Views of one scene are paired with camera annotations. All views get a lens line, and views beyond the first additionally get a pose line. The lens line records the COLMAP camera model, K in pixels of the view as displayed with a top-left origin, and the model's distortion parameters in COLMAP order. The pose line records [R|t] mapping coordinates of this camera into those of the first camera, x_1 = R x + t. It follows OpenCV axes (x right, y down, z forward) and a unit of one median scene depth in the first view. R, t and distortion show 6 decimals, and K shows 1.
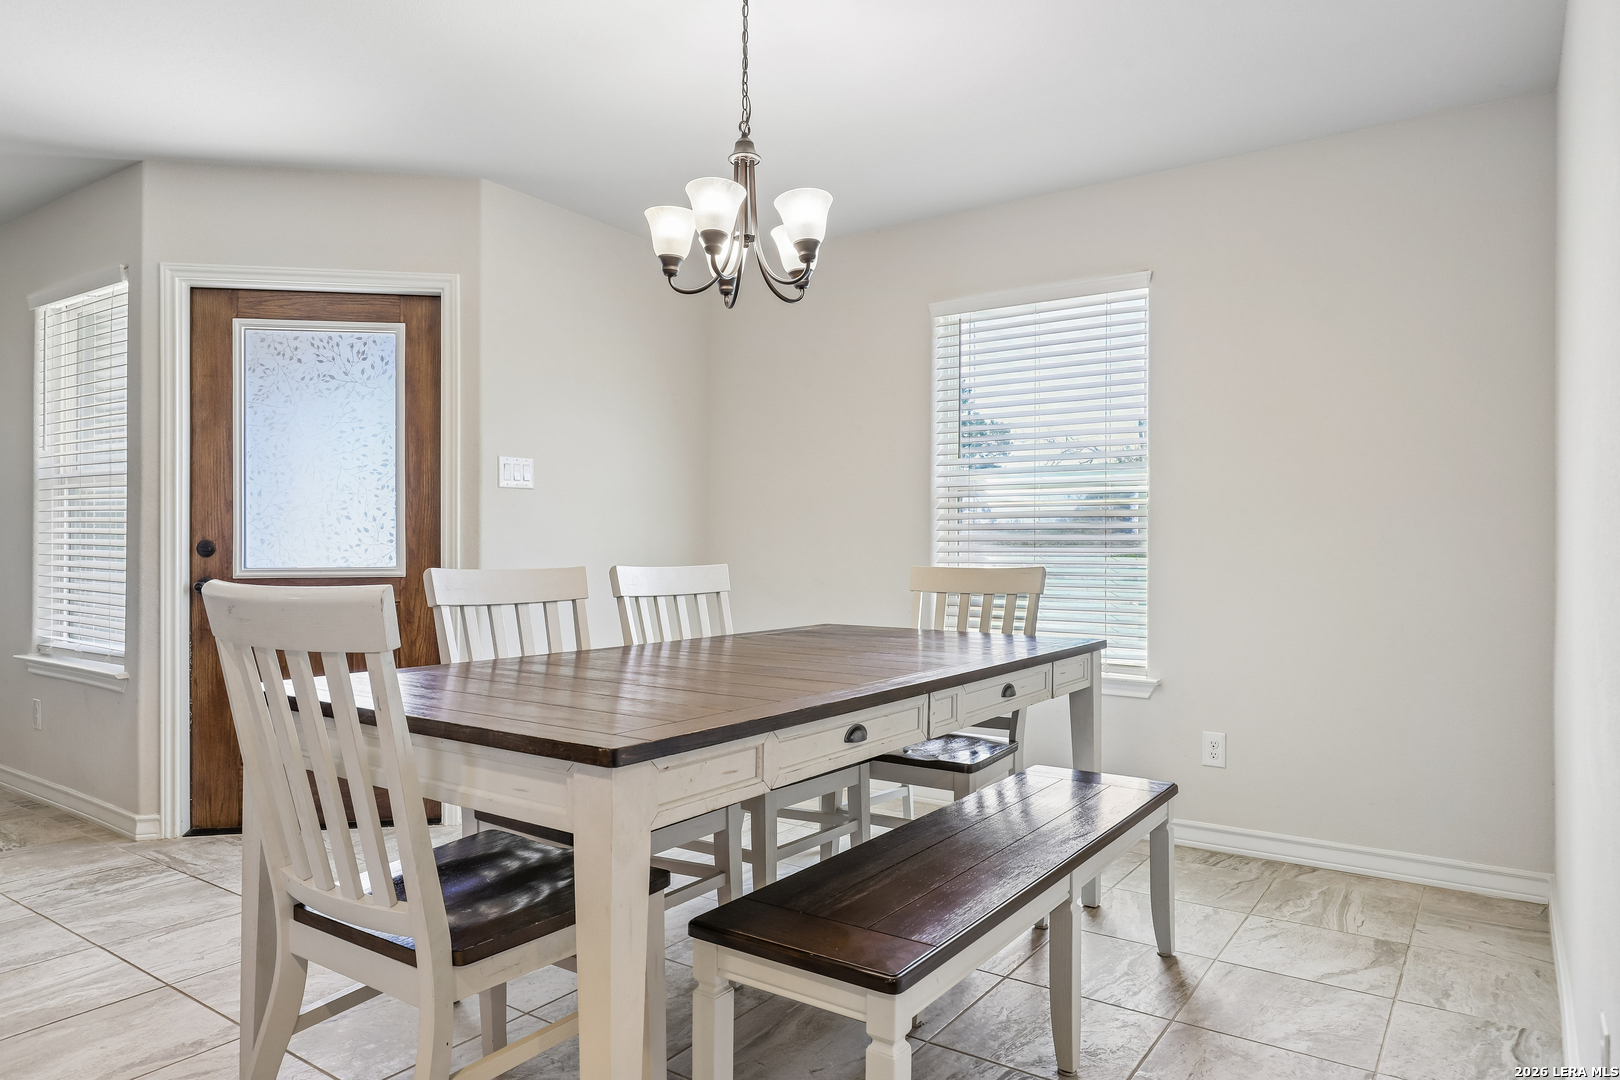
lens RADIAL K [[1020.8, 0, 803.6], [0, 1020.8, 538.7], [0, 0, 1]] dist [0.008698, -0.000778]
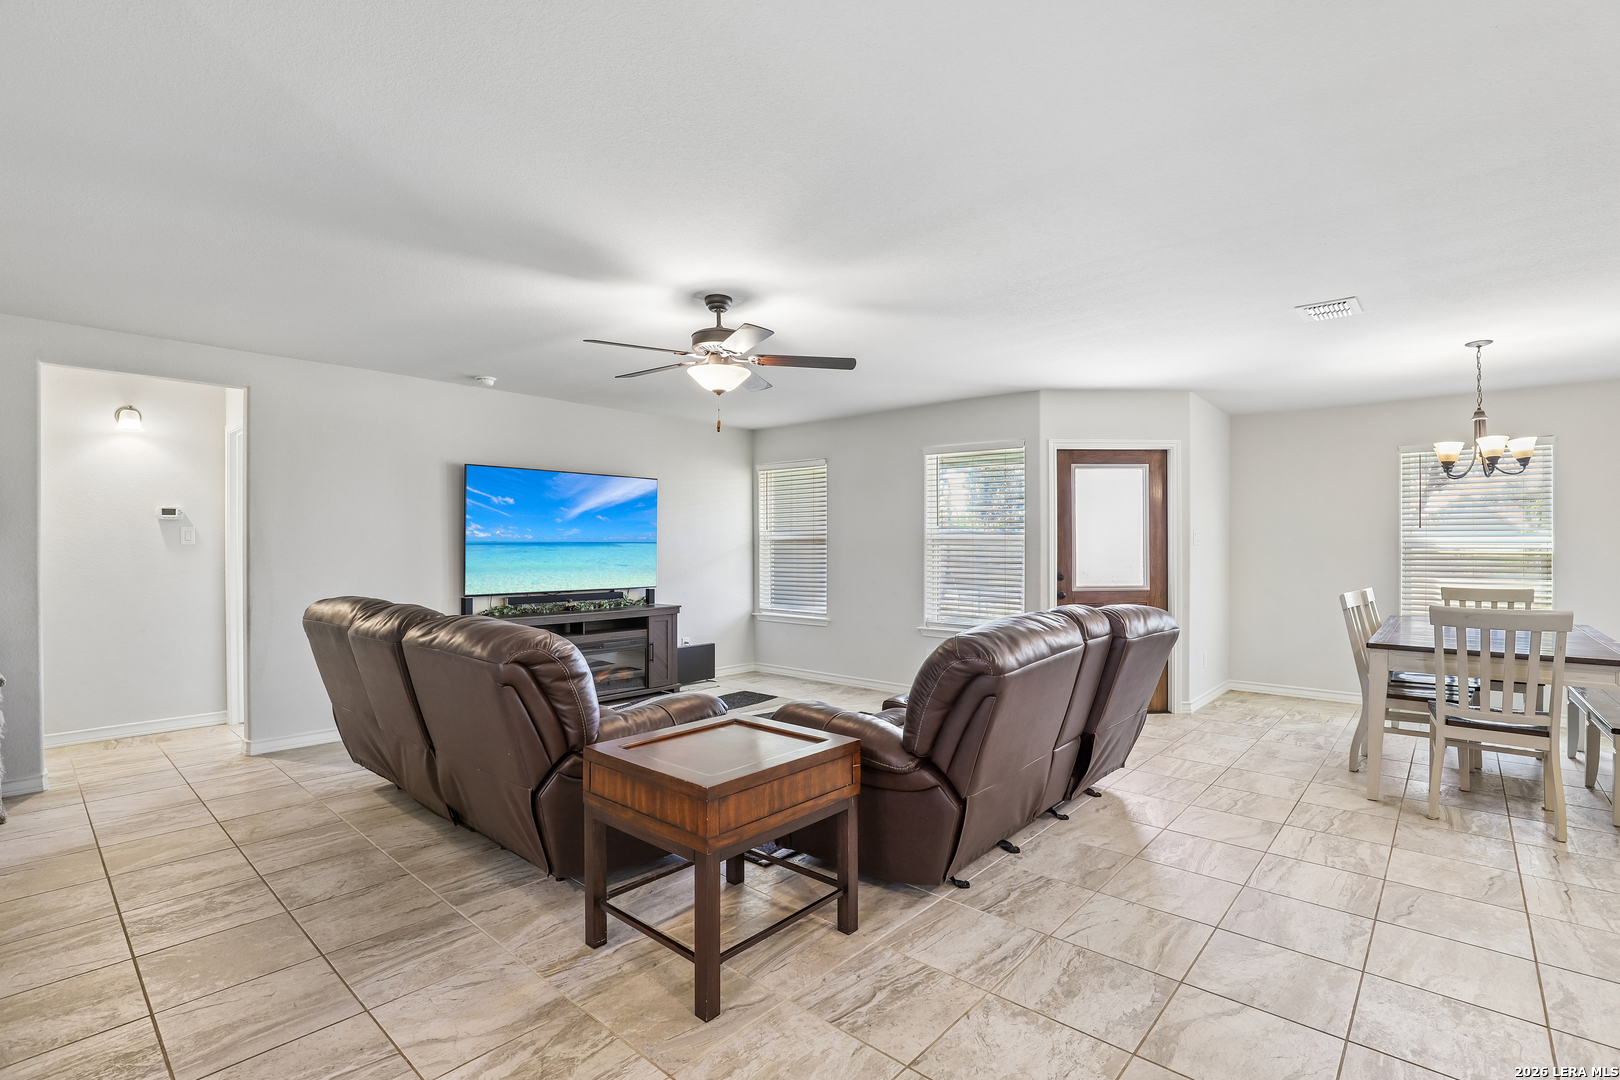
lens RADIAL K [[746.2, 0, 822.4], [0, 746.2, 541.6], [0, 0, 1]] dist [-0.028444, 0.002254]
pose [[0.994633, -0.003651, -0.103402, -0.894687], [0.004460, 0.999961, 0.007597, -0.073492], [0.103370, -0.008017, 0.994611, -0.531583]]
